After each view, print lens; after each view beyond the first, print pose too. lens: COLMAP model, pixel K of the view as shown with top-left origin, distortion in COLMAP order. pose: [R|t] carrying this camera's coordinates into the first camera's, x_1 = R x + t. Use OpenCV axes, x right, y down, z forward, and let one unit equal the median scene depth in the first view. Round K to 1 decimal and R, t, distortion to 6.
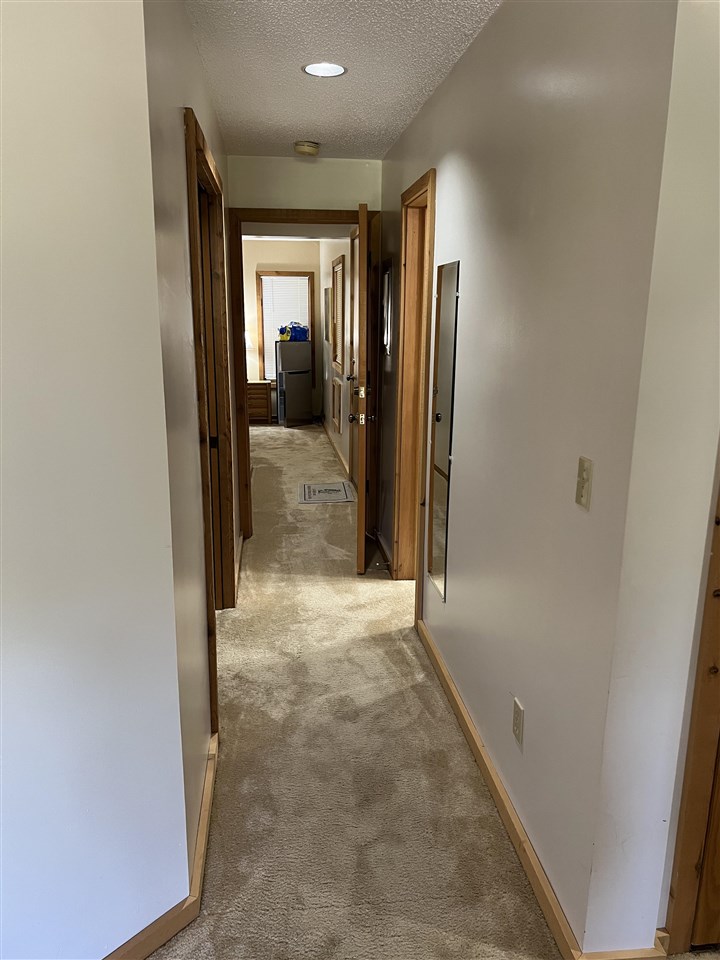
lens RADIAL K [[721.6, 0, 359.4], [0, 721.6, 482.7], [0, 0, 1]] dist [0.056097, -0.064170]
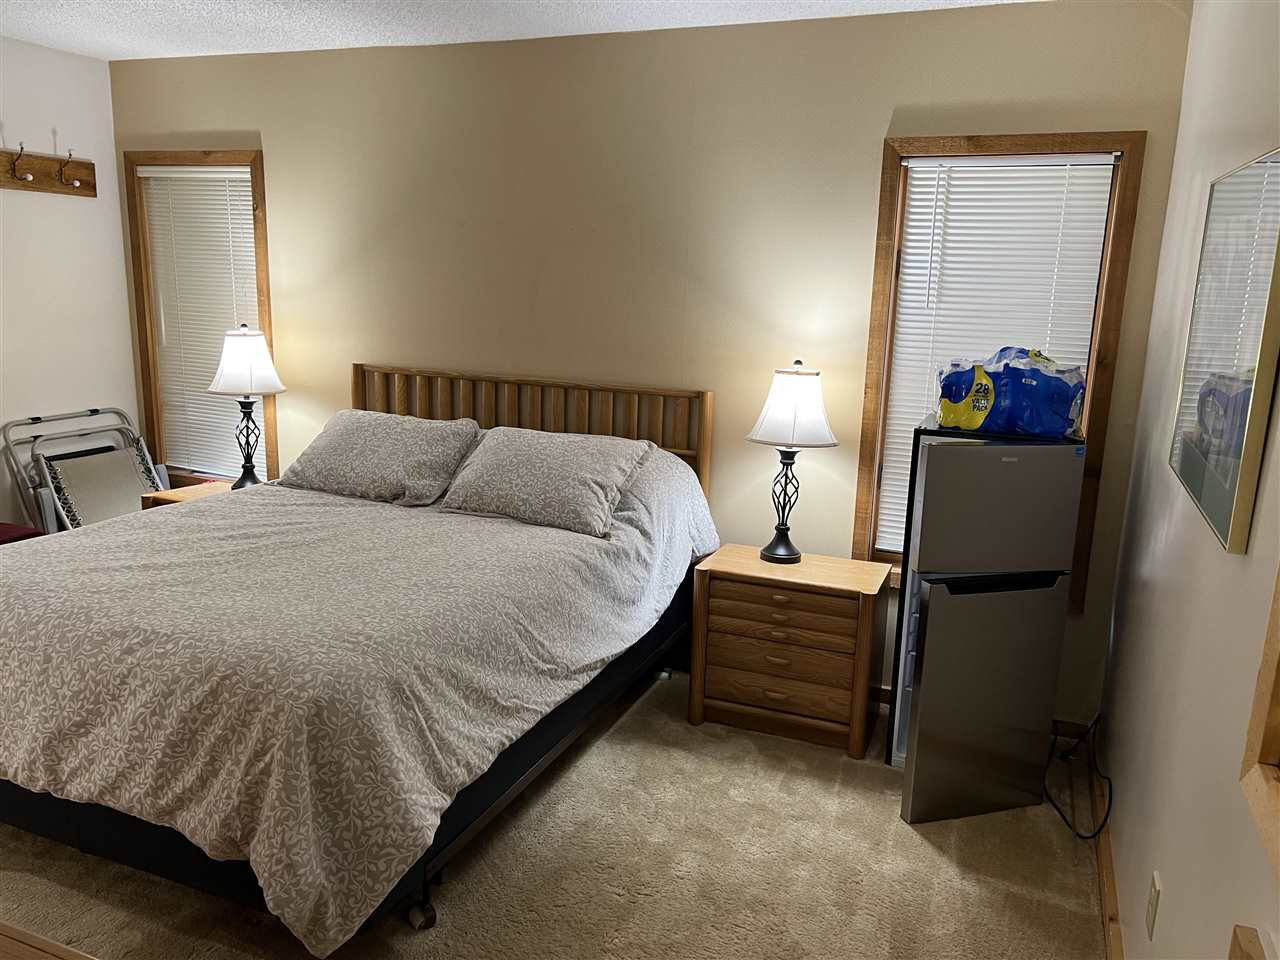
lens RADIAL K [[962.1, 0, 644.4], [0, 962.1, 488.4], [0, 0, 1]] dist [0.056097, -0.064170]
pose [[0.871496, 0.124720, -0.474279, -0.042106], [-0.136551, 0.990587, 0.009578, -0.165441], [0.471009, 0.056416, 0.880323, 0.678926]]
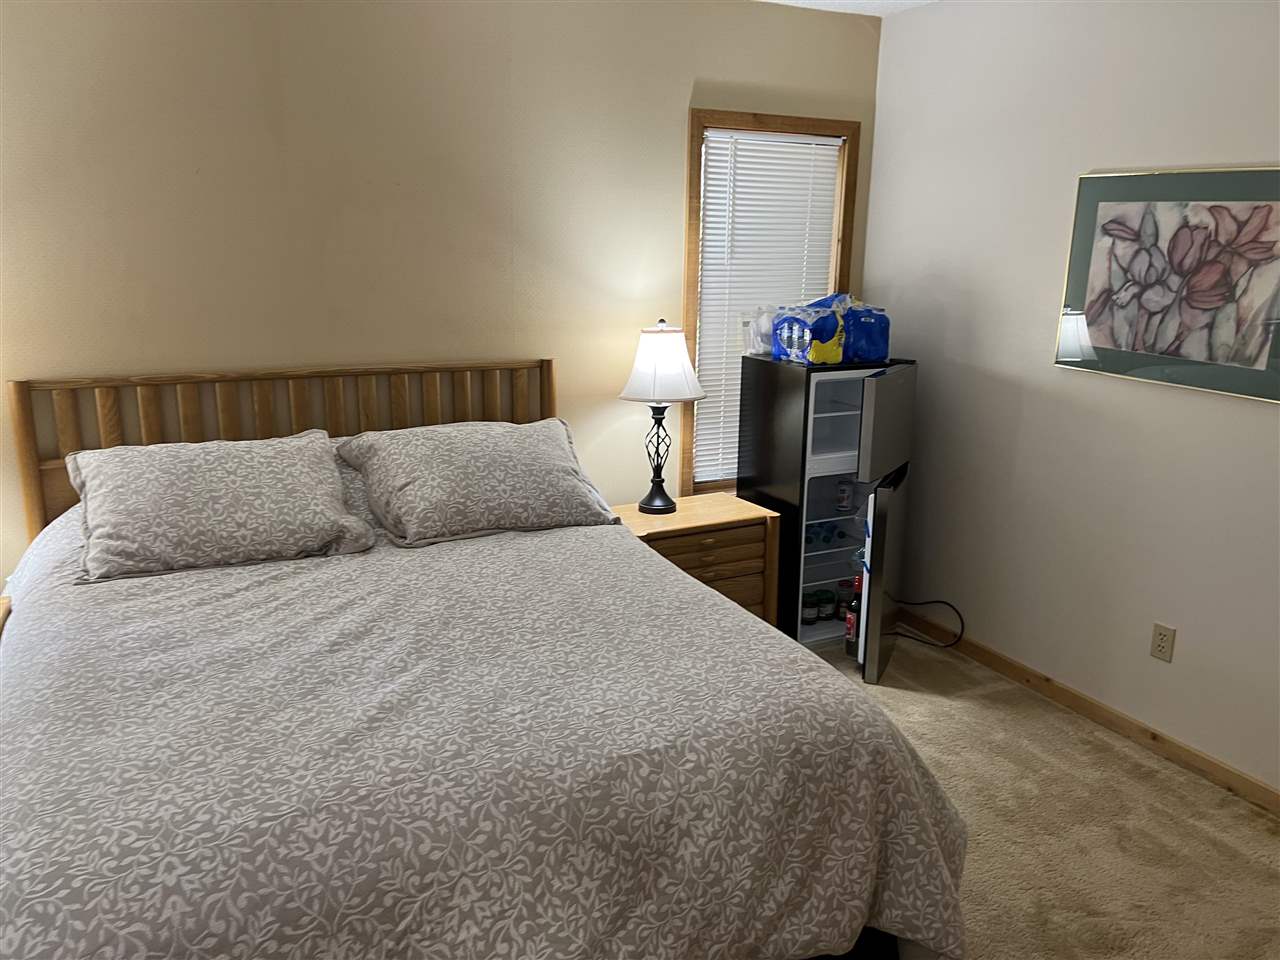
lens RADIAL K [[962.1, 0, 640.6], [0, 962.1, 476.0], [0, 0, 1]] dist [0.056097, -0.064170]
pose [[0.940153, -0.073622, 0.332703, -0.294748], [0.067745, 0.997274, 0.029245, -0.167517], [-0.333949, -0.004956, 0.942578, 0.668522]]
